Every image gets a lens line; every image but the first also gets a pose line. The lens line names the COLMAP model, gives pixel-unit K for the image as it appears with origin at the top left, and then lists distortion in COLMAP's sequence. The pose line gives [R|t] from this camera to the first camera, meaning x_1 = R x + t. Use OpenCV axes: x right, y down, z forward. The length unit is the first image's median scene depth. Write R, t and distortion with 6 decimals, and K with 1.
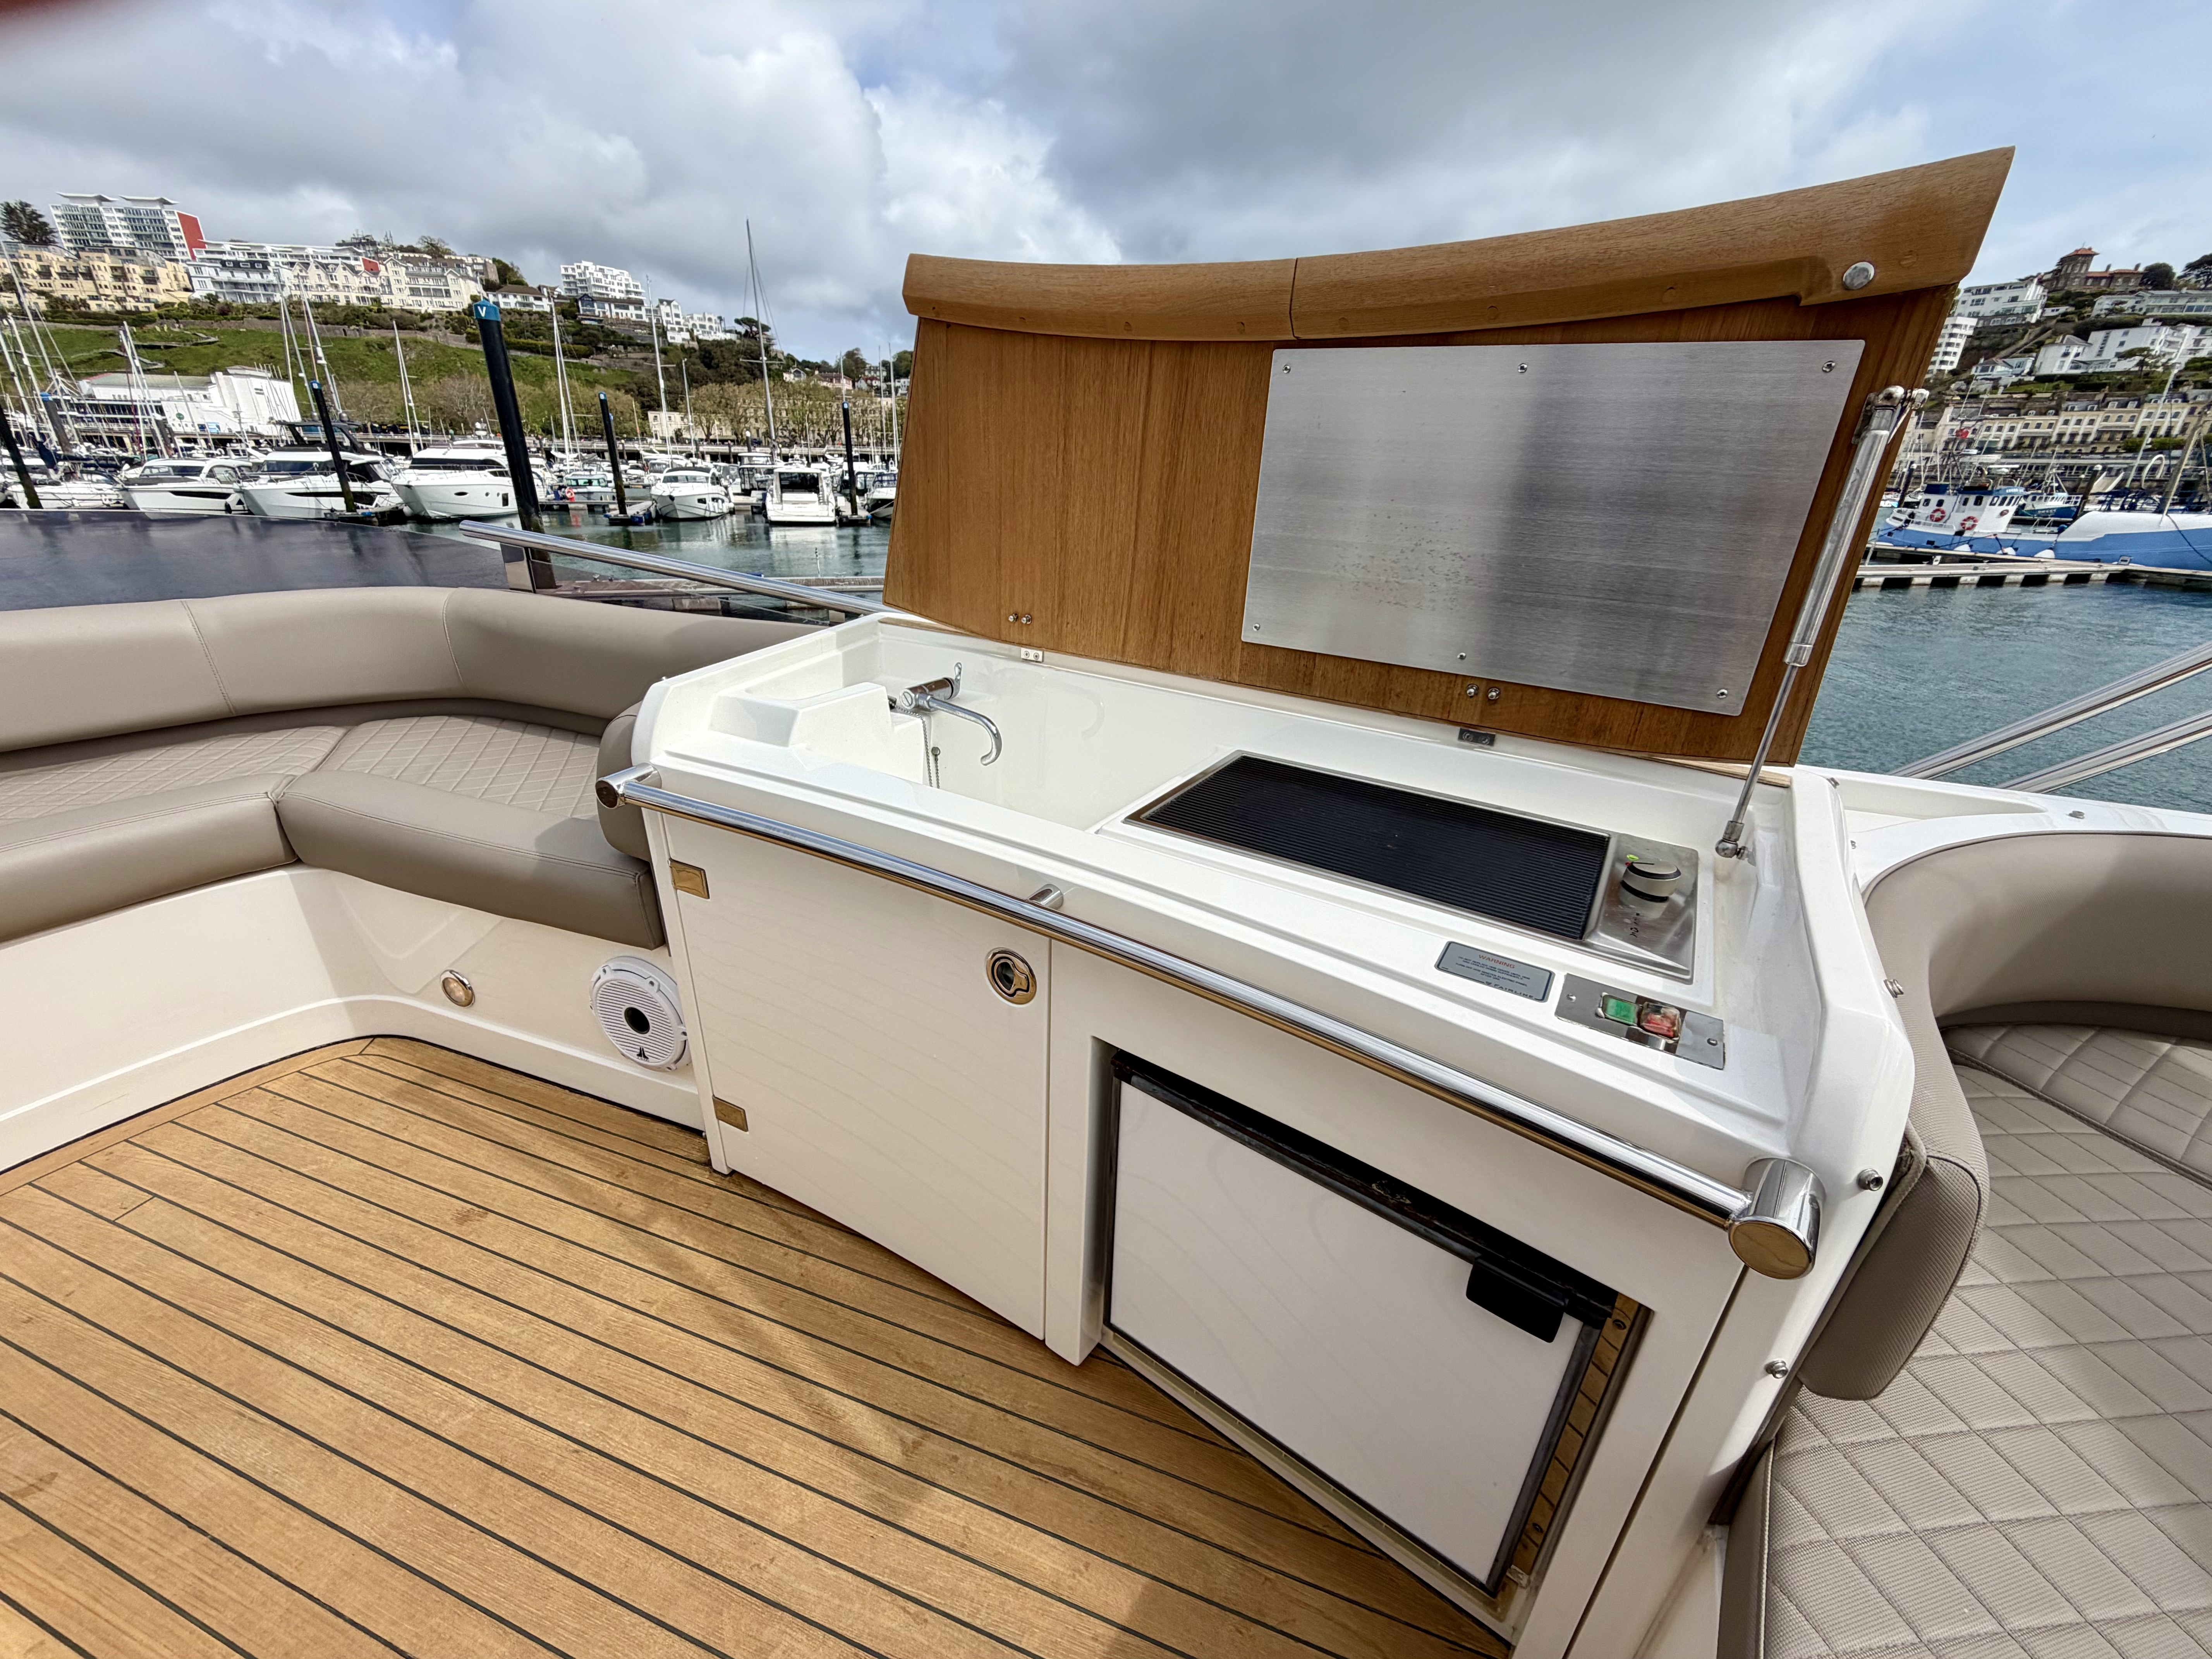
lens RADIAL K [[880.3, 0, 1106.0], [0, 880.3, 829.5], [0, 0, 1]] dist [-0.000939, 0.000275]
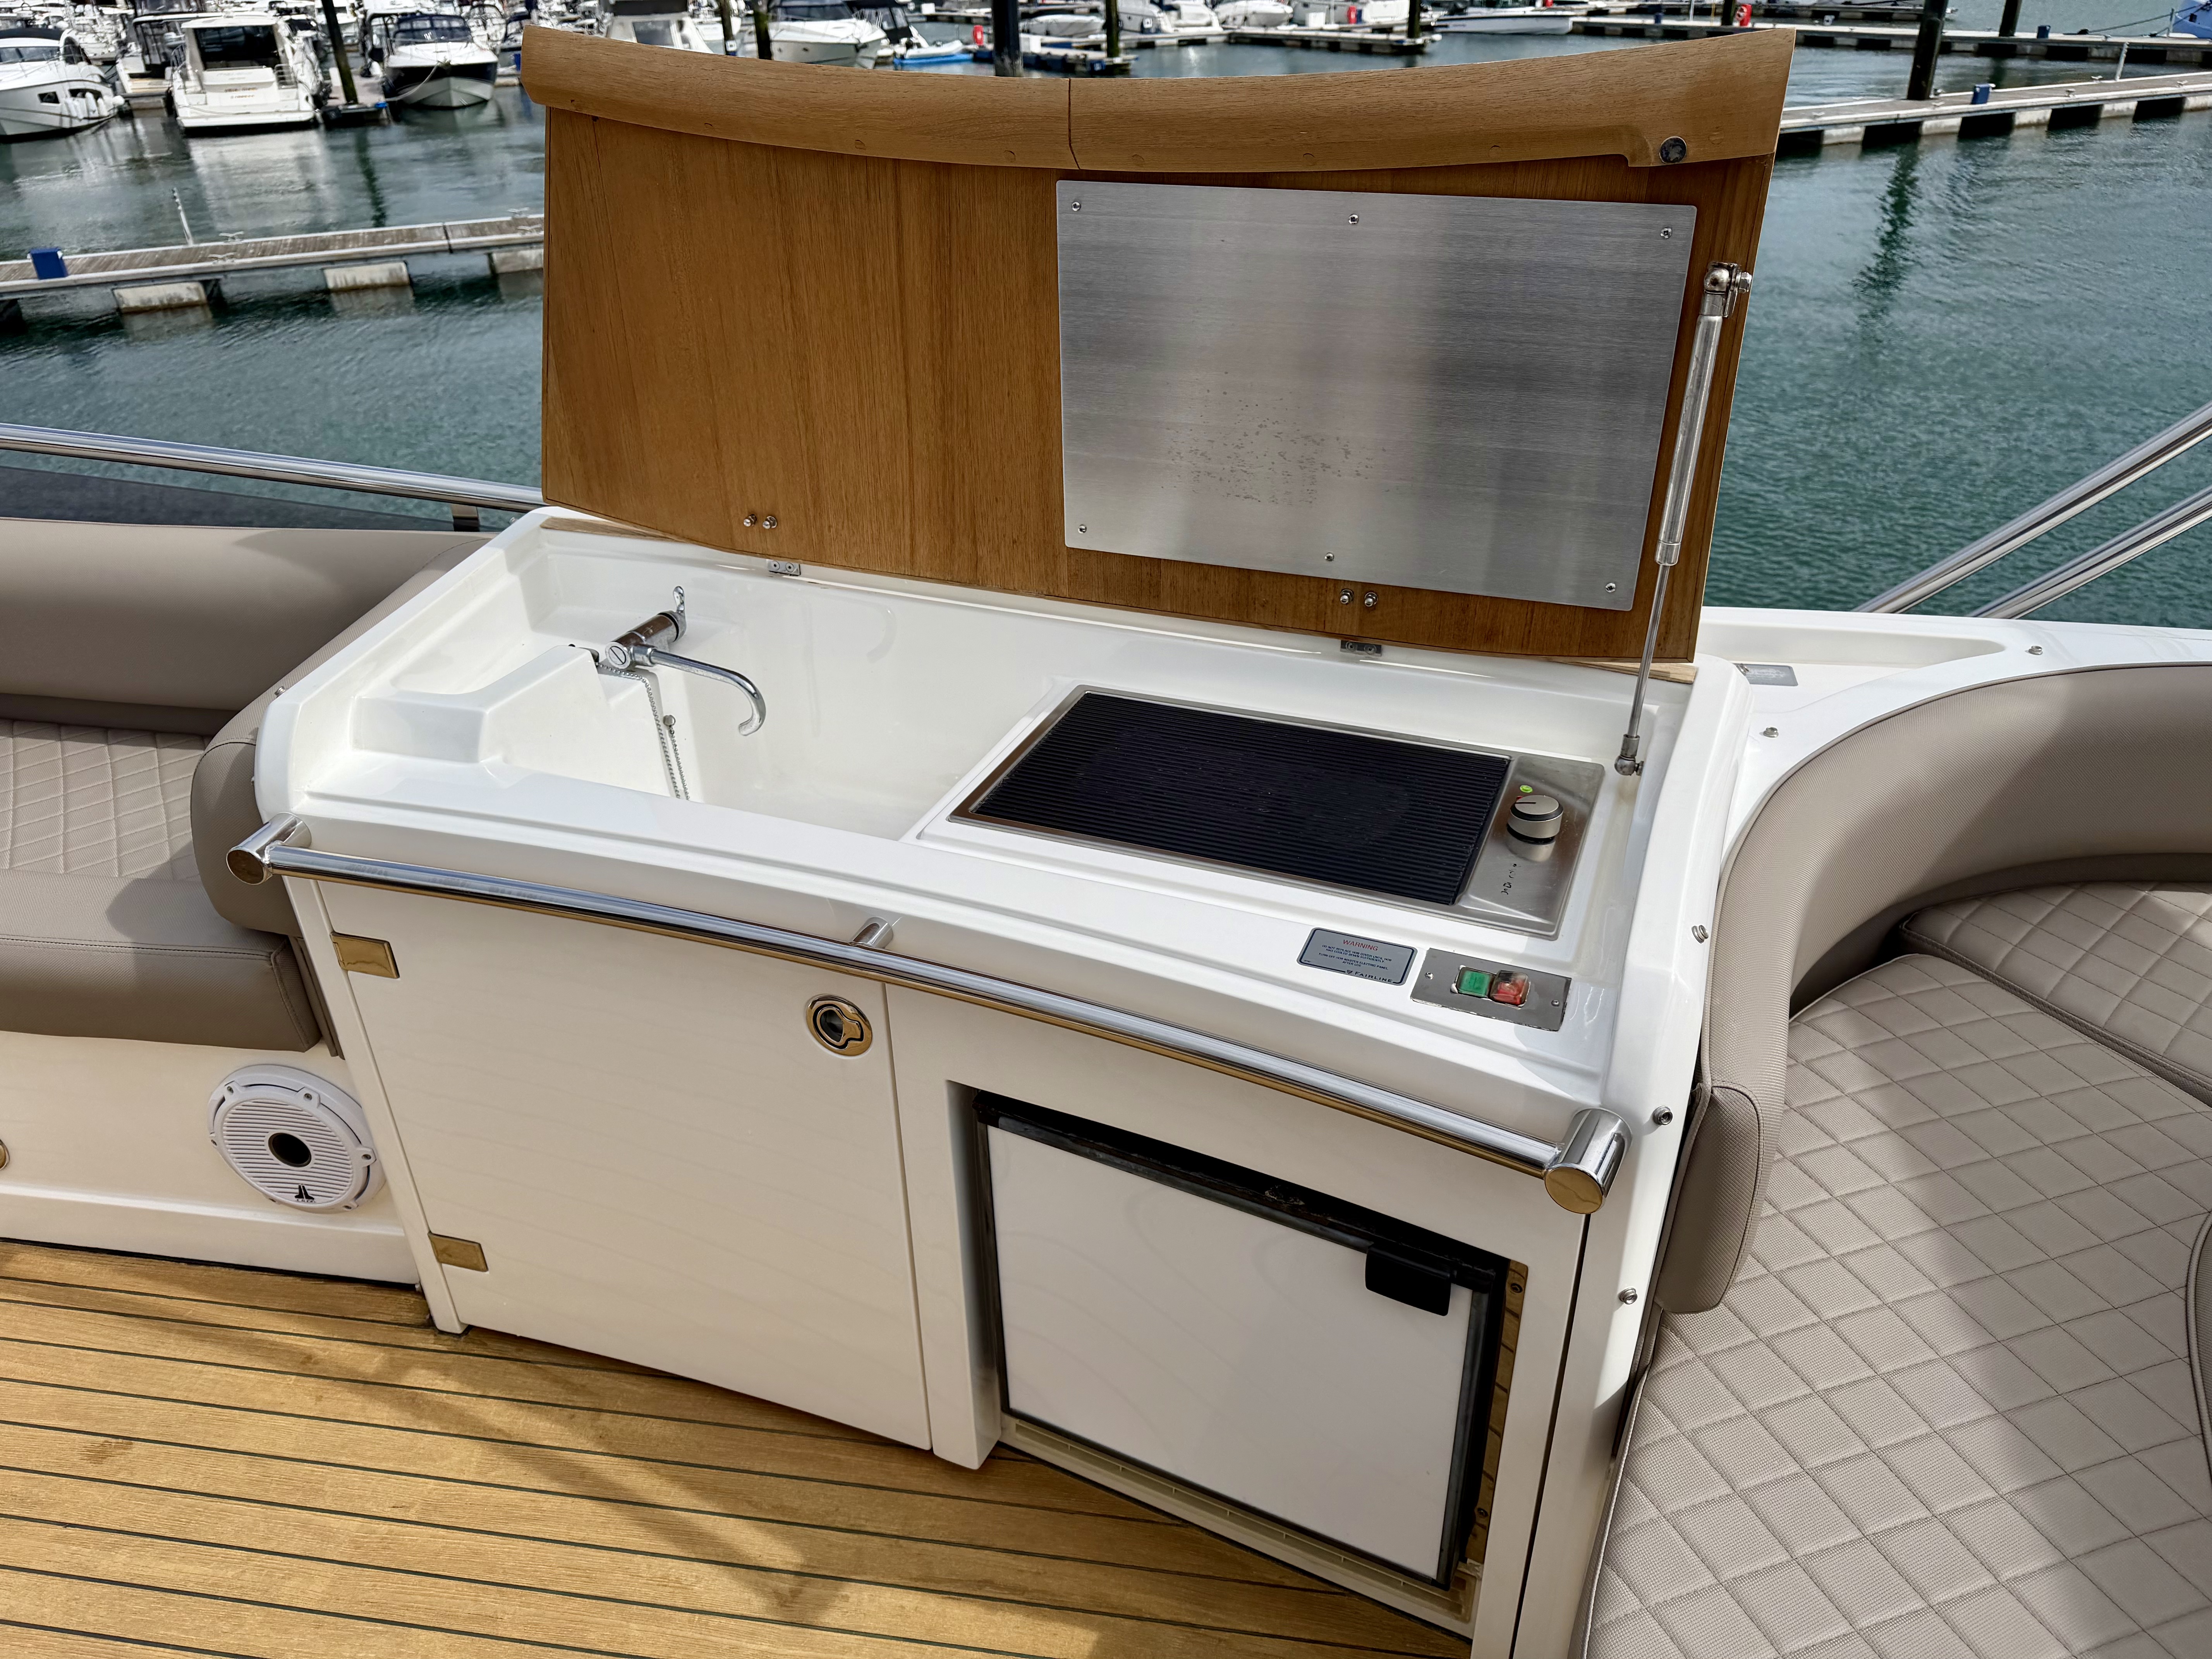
lens RADIAL K [[1482.7, 0, 1131.7], [0, 1482.7, 825.7], [0, 0, 1]] dist [0.075813, -0.089503]
pose [[0.980710, -0.136068, 0.140332, -0.006182], [0.120610, 0.986206, 0.113360, -0.125907], [-0.153821, -0.094248, 0.983594, -0.353514]]
